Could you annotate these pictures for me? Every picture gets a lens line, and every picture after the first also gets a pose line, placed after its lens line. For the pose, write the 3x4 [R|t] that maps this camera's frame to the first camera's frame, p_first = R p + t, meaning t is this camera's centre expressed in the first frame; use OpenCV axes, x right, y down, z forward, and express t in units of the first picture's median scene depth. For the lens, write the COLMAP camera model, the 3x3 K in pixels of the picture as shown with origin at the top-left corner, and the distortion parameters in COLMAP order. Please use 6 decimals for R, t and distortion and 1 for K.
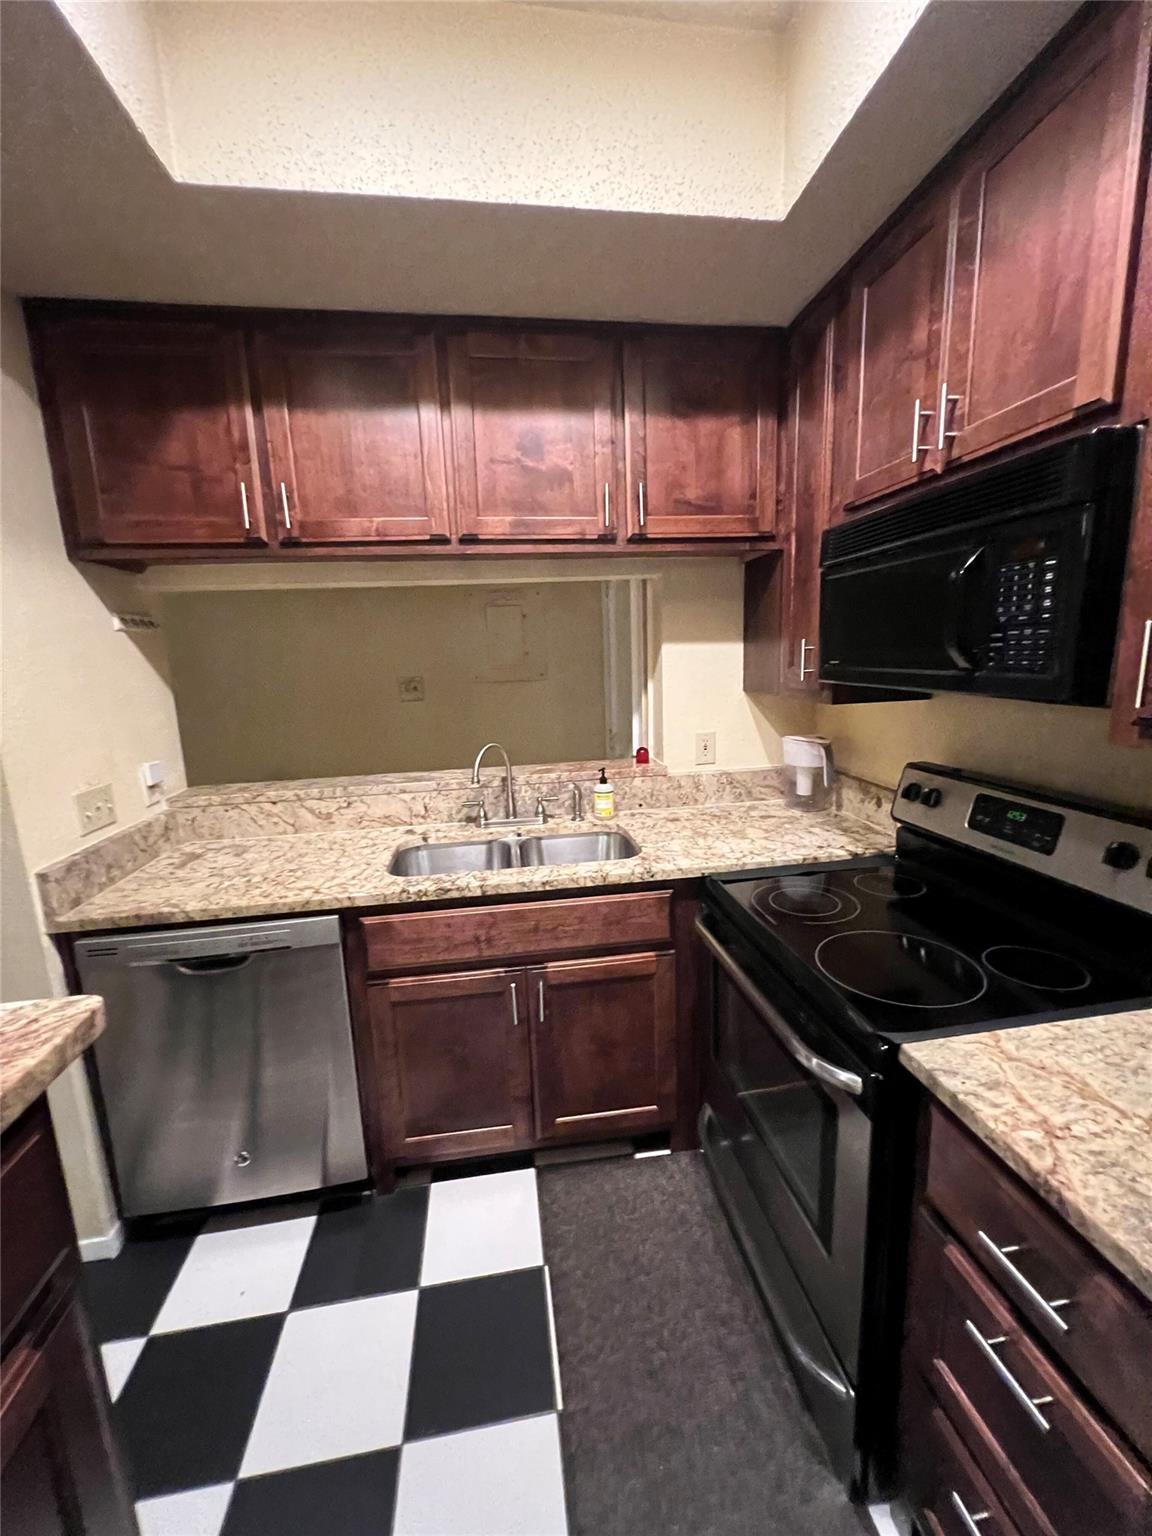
lens RADIAL K [[613.5, 0, 575.9], [0, 613.5, 766.9], [0, 0, 1]] dist [-0.001724, -0.000092]
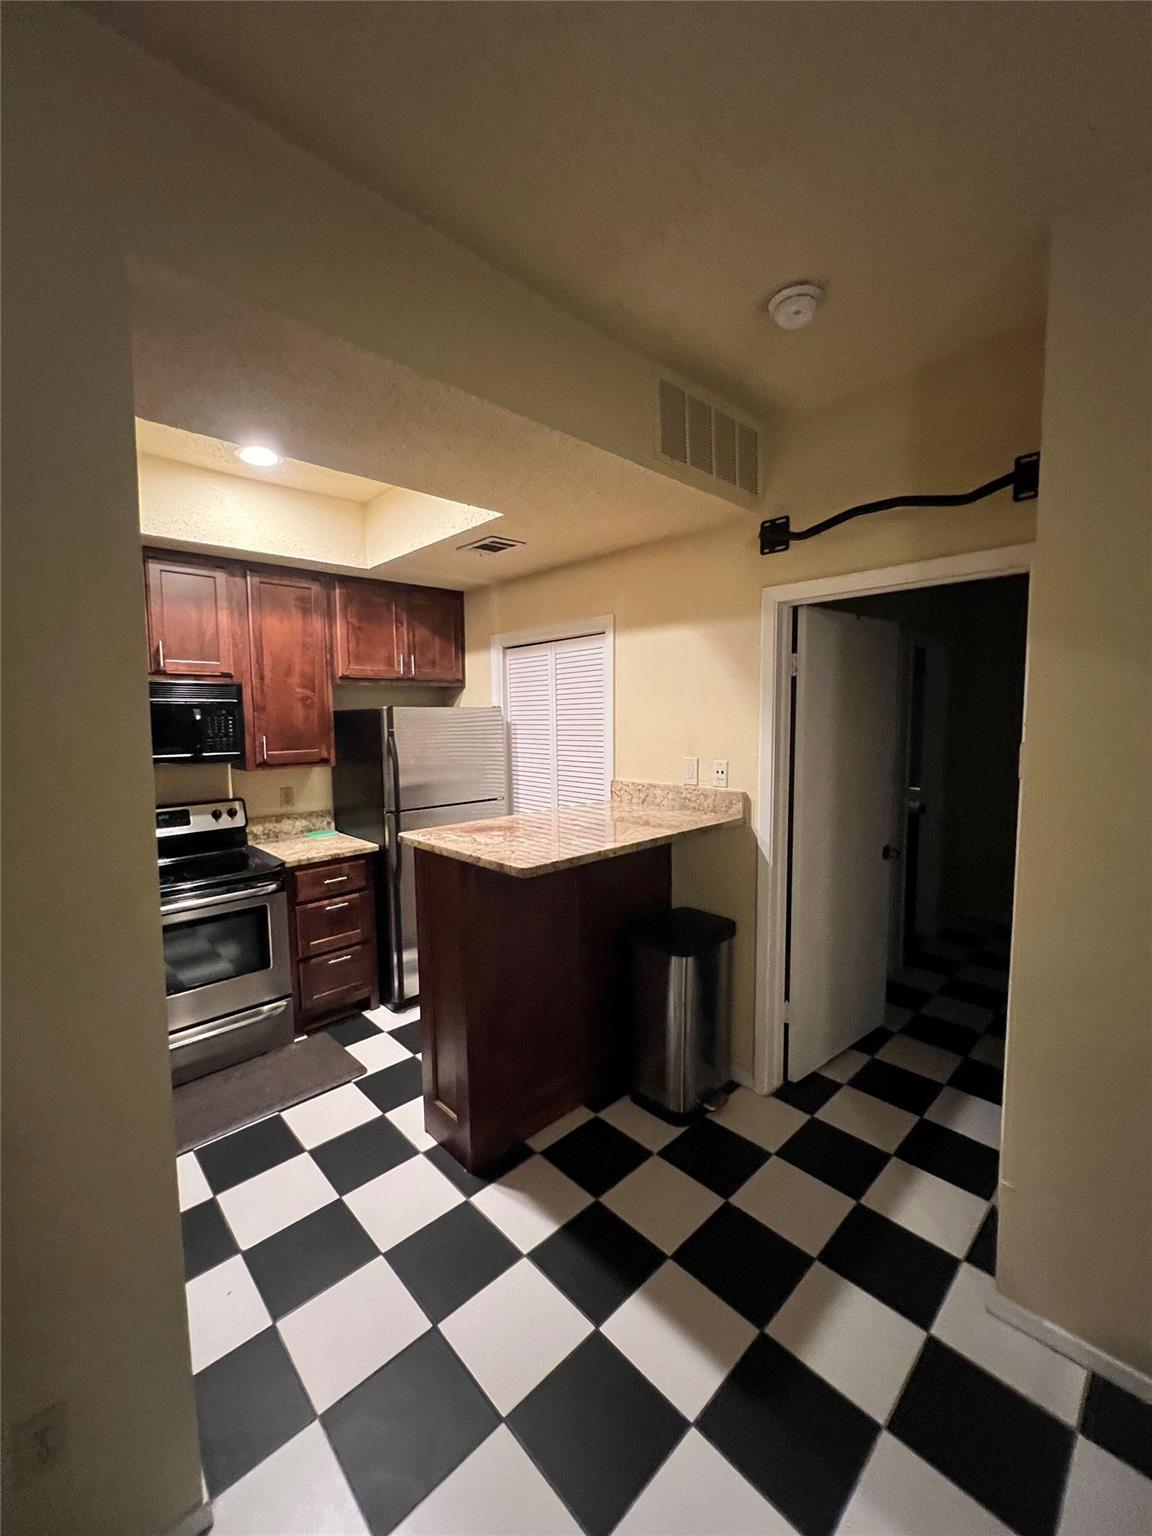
lens RADIAL K [[613.5, 0, 575.7], [0, 613.5, 769.6], [0, 0, 1]] dist [-0.001724, -0.000092]
pose [[-0.569818, -0.023208, 0.821443, -2.654962], [0.188902, 0.969134, 0.158418, -0.215414], [-0.799765, 0.245441, -0.547846, 1.249360]]
